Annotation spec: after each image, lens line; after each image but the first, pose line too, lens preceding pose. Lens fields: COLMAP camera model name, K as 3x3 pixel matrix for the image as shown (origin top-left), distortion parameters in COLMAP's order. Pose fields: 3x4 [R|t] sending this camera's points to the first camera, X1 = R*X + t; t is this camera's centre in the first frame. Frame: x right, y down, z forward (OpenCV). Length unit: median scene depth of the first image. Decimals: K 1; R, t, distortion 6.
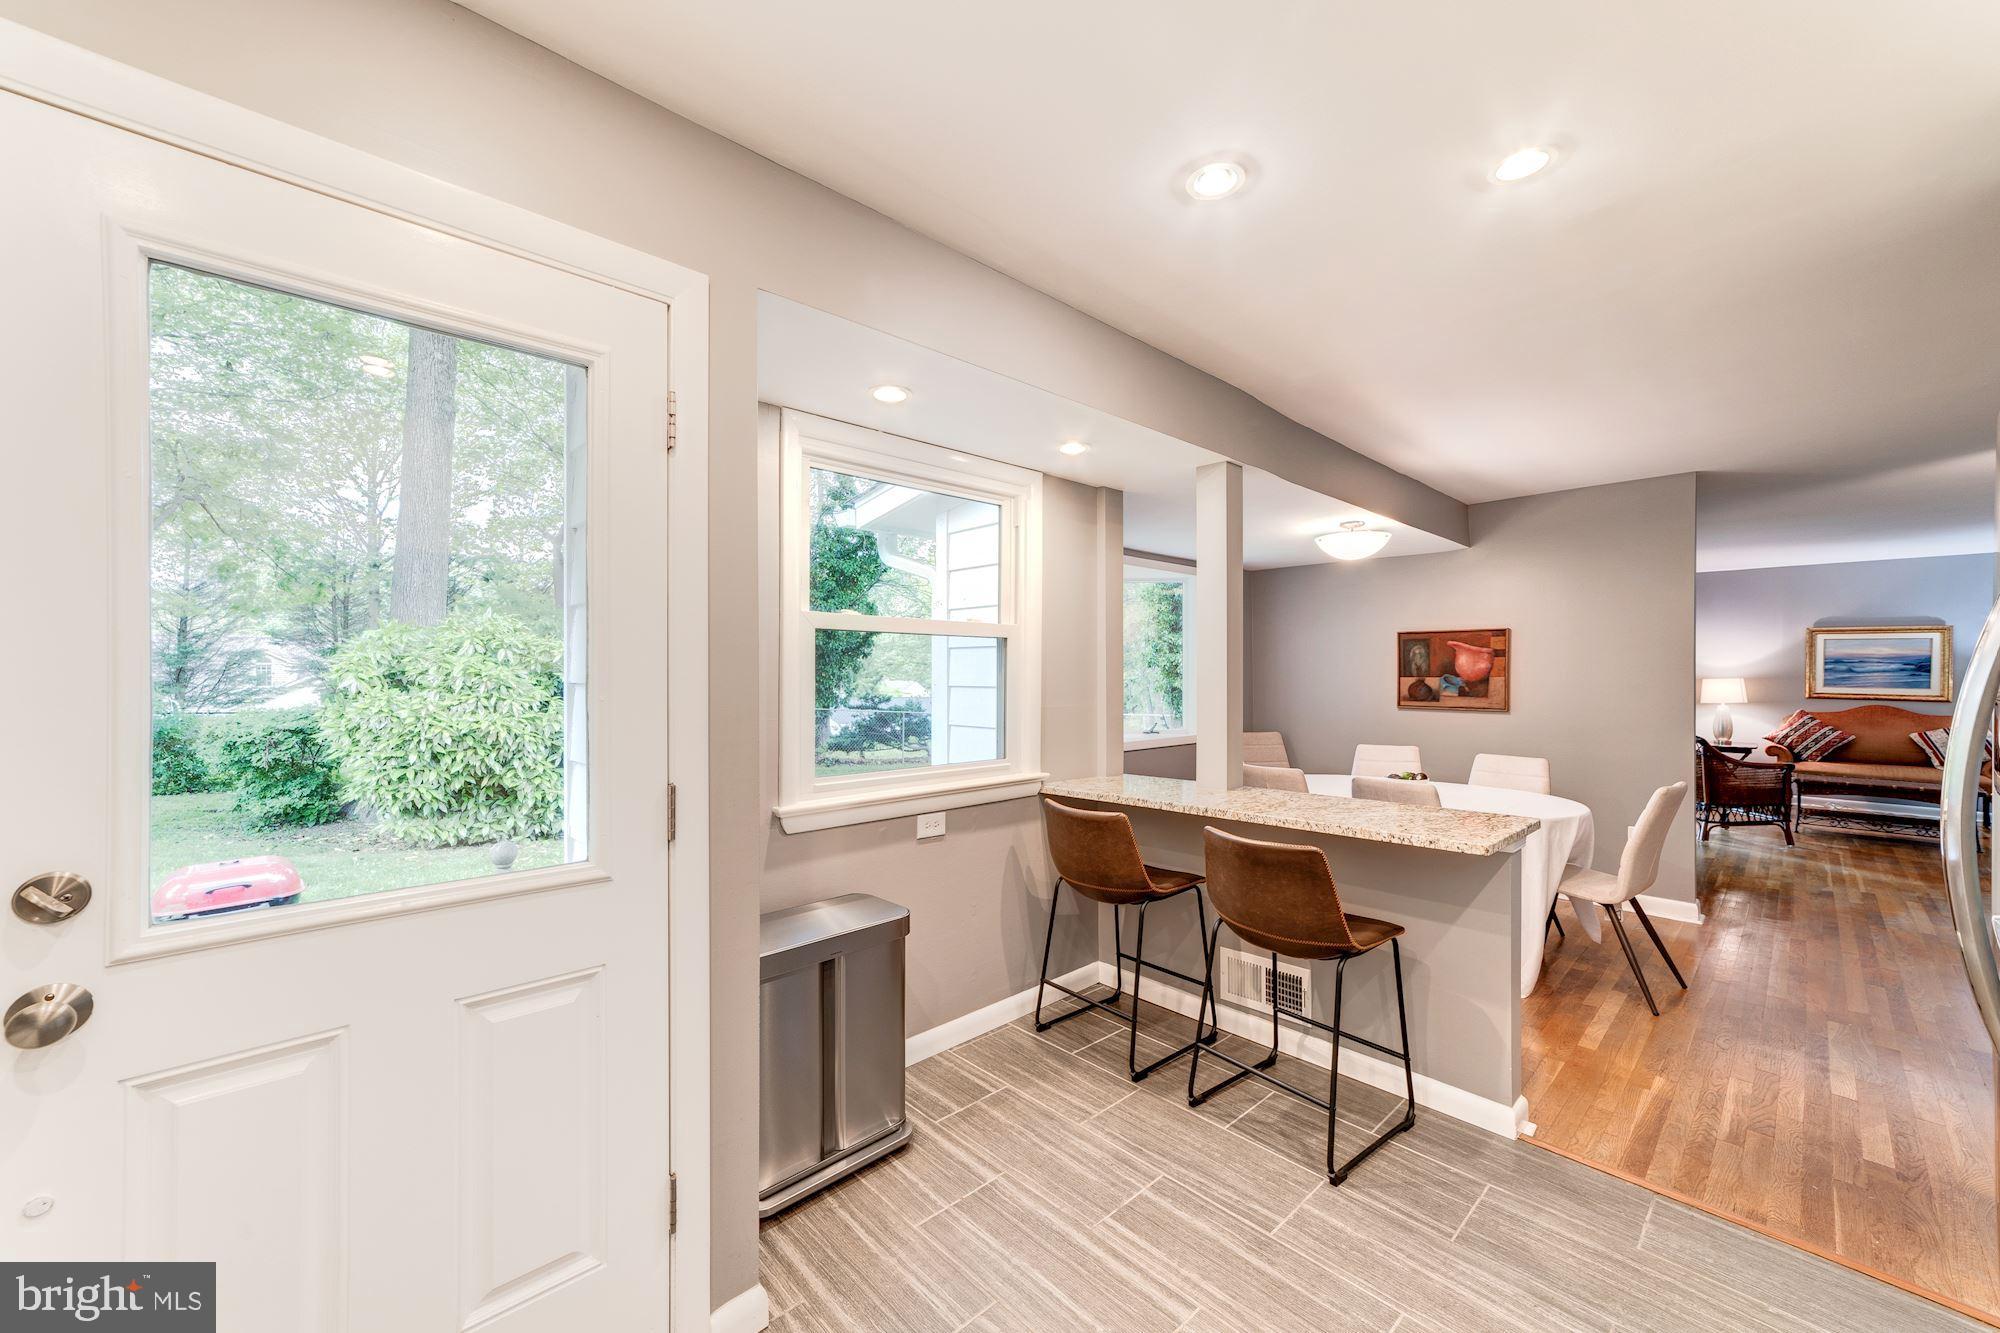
lens RADIAL K [[766.6, 0, 983.6], [0, 766.6, 665.9], [0, 0, 1]] dist [0.000826, 0.001498]
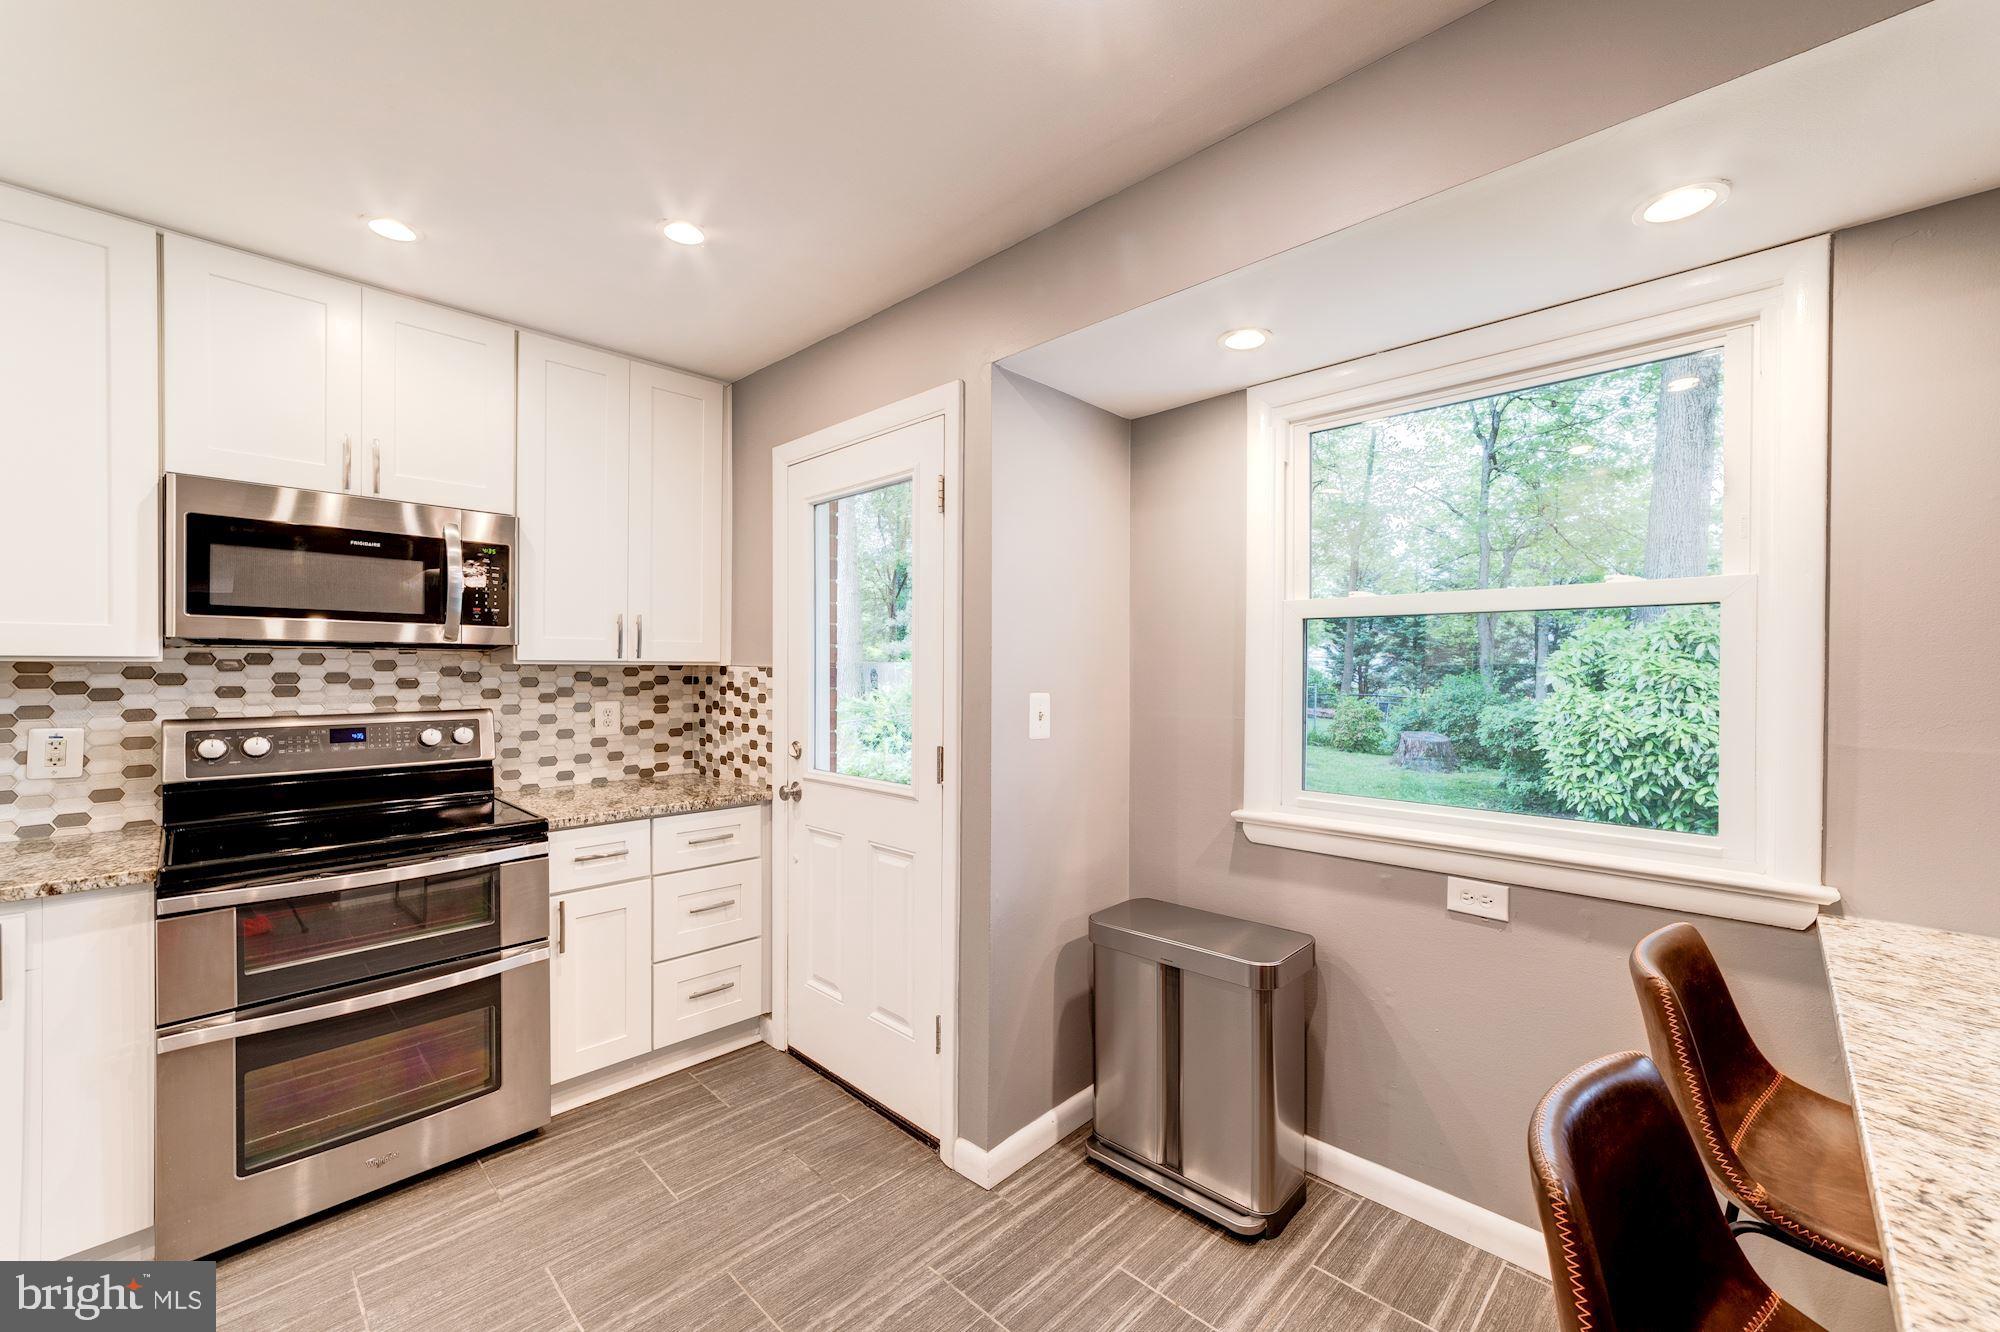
lens RADIAL K [[766.6, 0, 1002.0], [0, 766.6, 665.4], [0, 0, 1]] dist [0.000826, 0.001498]
pose [[0.076614, -0.007394, -0.997033, 0.176203], [0.007933, 0.999945, -0.006806, 0.002278], [0.997029, -0.007388, 0.076669, 0.168982]]
